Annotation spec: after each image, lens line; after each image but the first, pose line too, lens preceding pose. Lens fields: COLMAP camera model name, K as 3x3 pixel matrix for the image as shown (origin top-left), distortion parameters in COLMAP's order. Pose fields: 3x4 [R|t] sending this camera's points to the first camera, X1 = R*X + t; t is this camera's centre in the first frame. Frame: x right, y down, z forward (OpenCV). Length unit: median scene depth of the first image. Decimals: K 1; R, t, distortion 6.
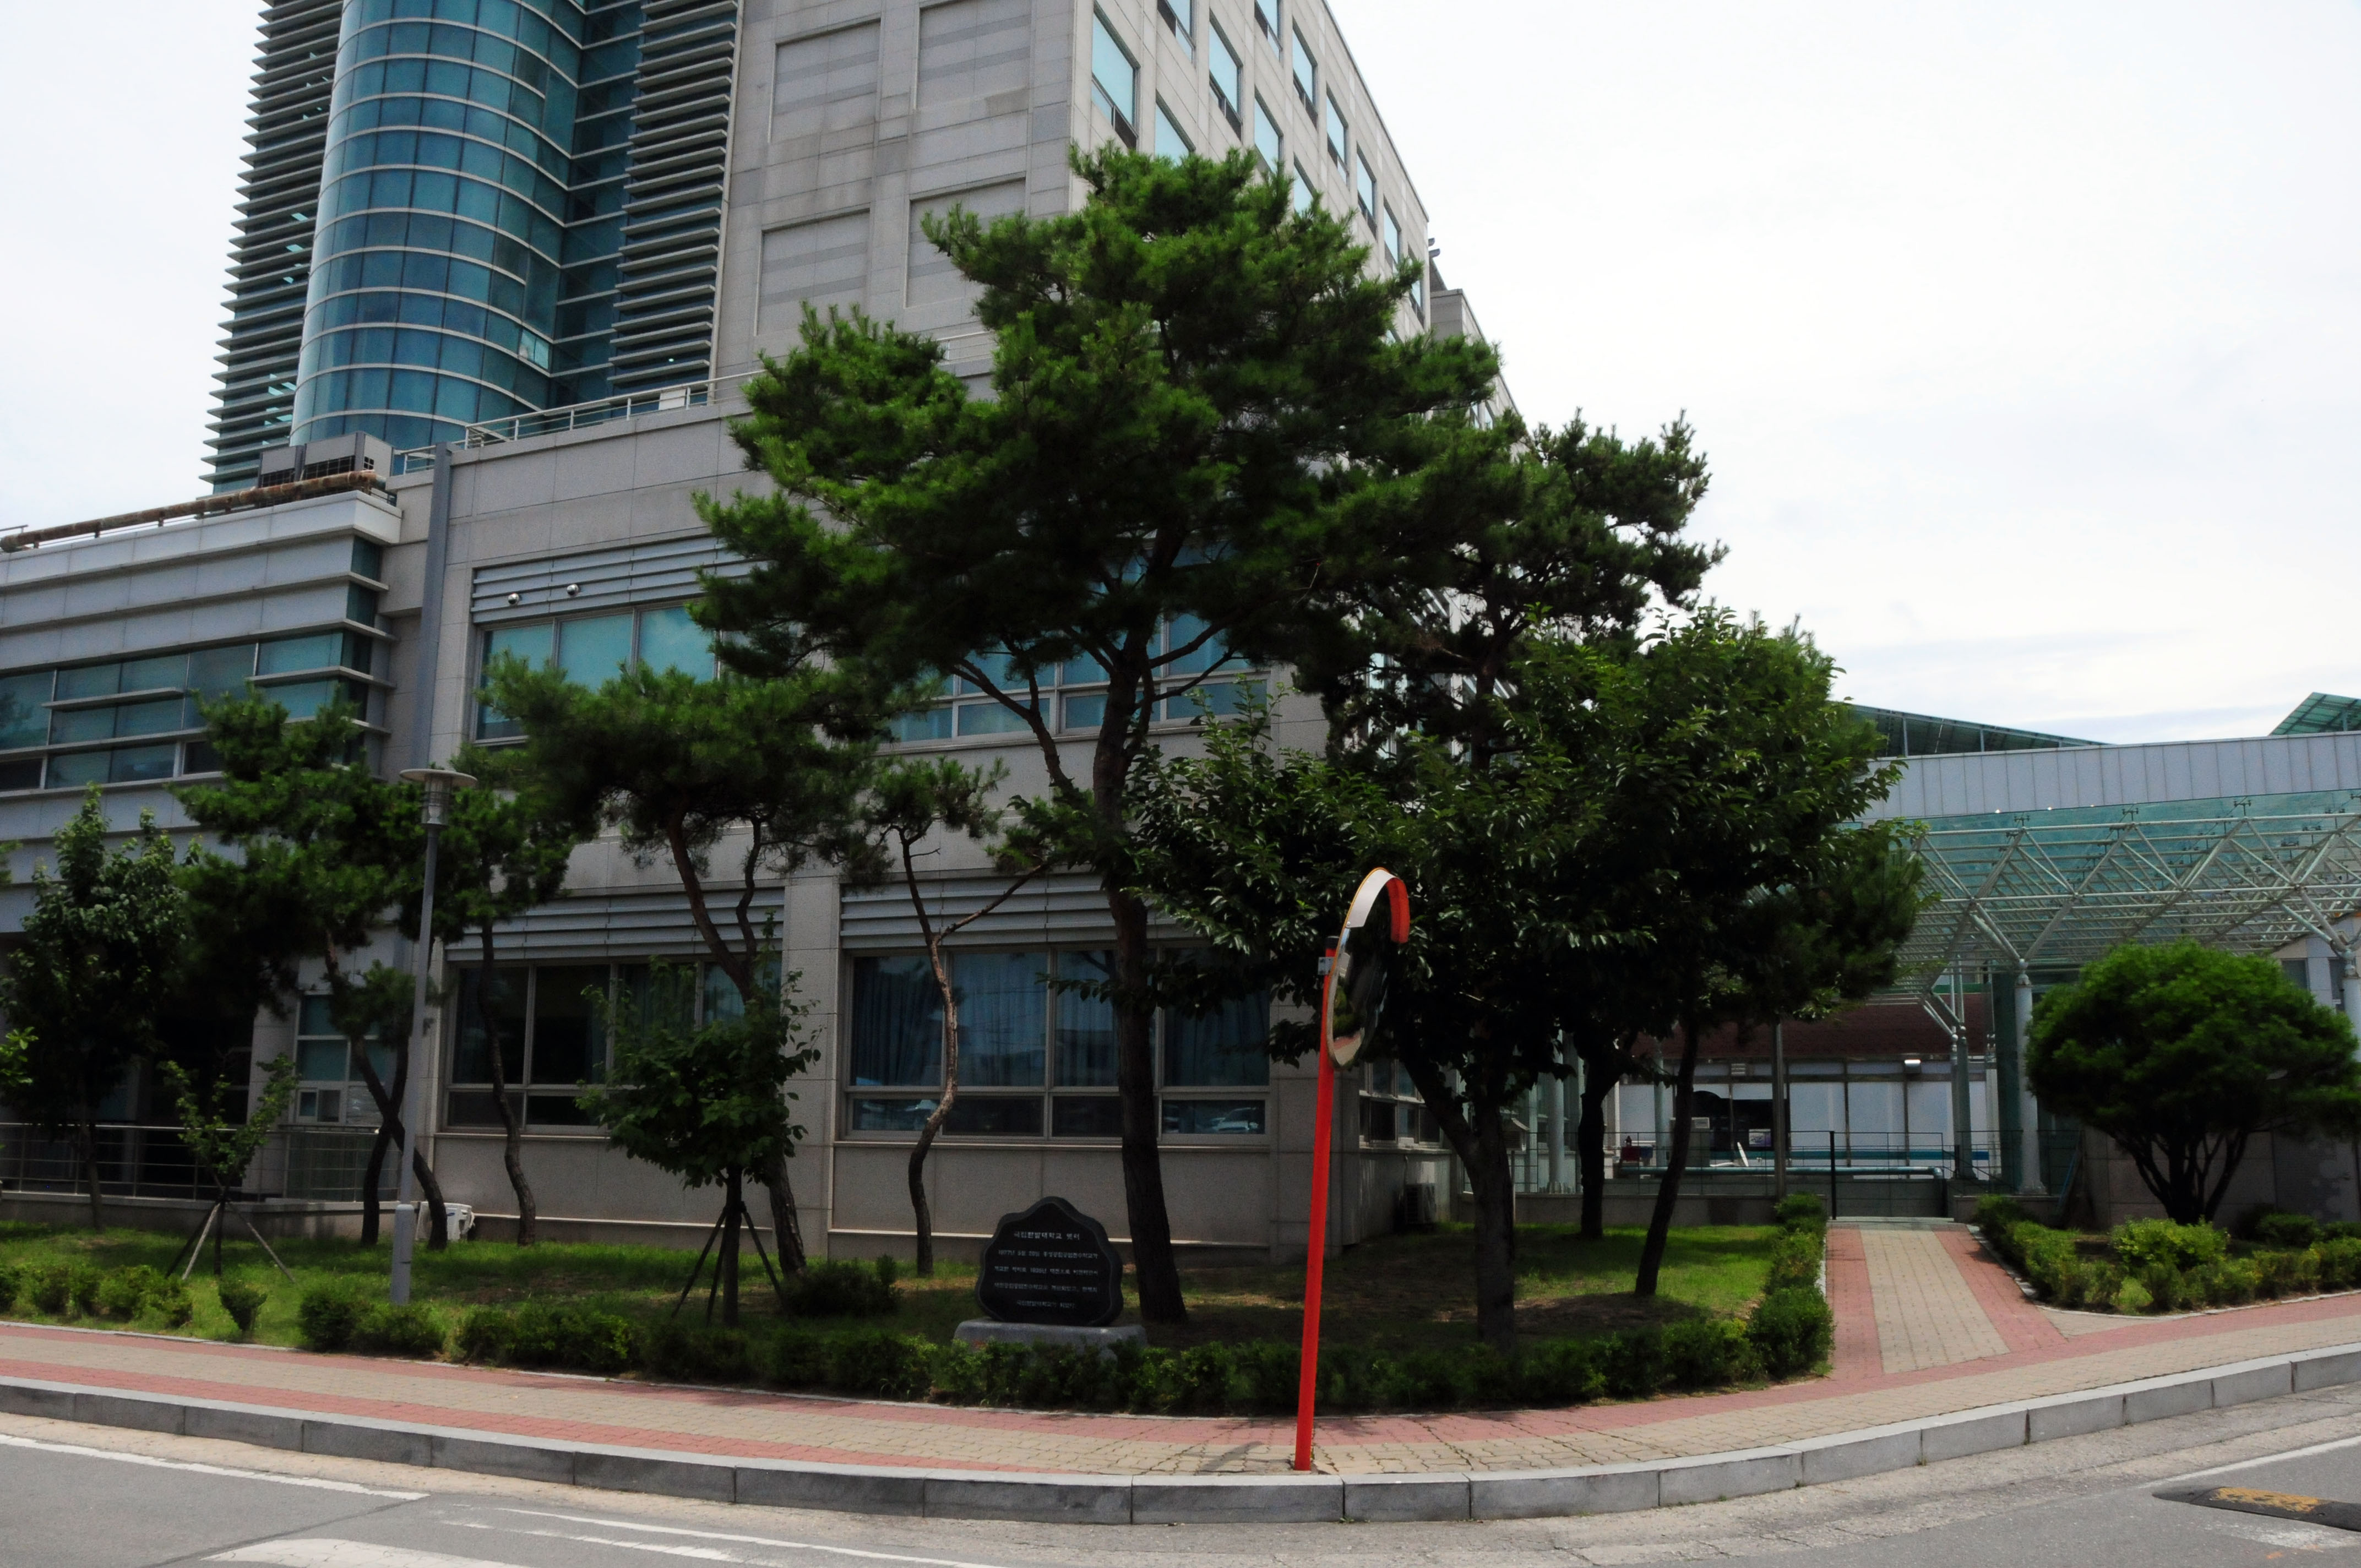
lens RADIAL K [[1804.3, 0, 1180.5], [0, 1804.3, 784.0], [0, 0, 1]] dist [-0.178828, 0.142238]
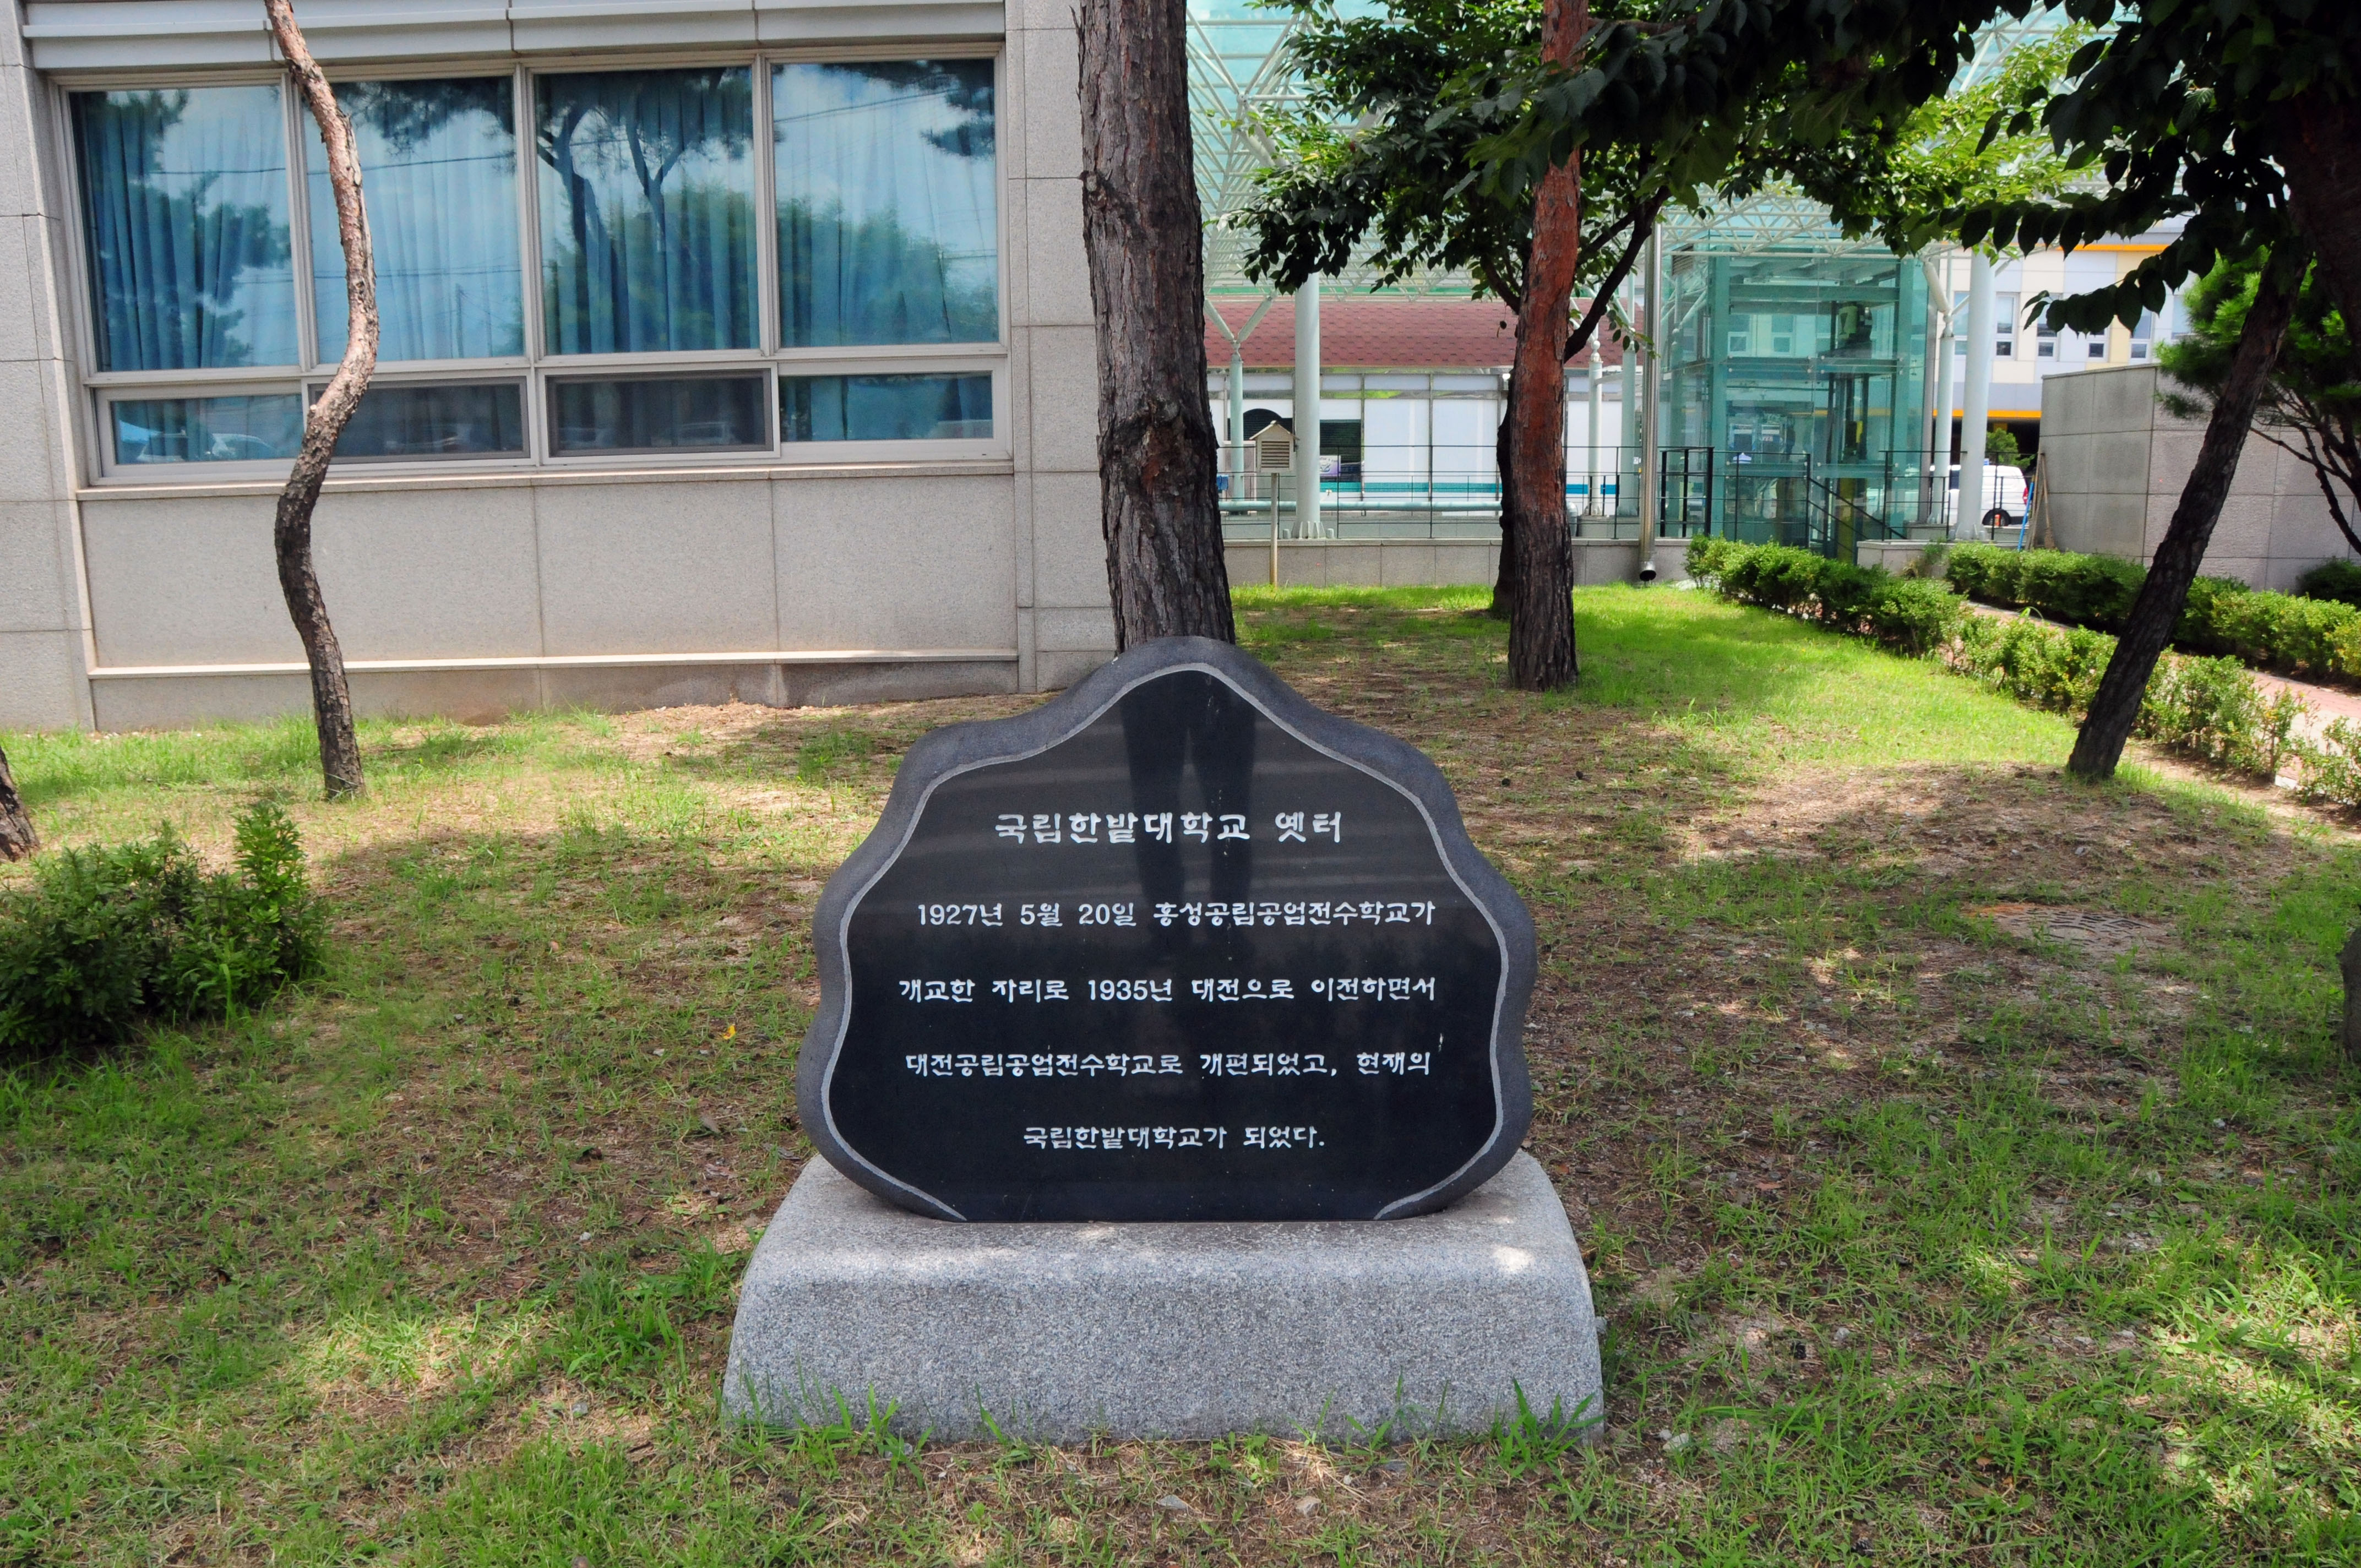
lens RADIAL K [[1804.3, 0, 1180.5], [0, 1804.3, 784.0], [0, 0, 1]] dist [-0.178828, 0.142238]
pose [[0.933985, -0.080656, 0.348091, -0.083762], [-0.048828, 0.936241, 0.347949, 0.100325], [-0.353962, -0.341976, 0.870496, 0.468360]]
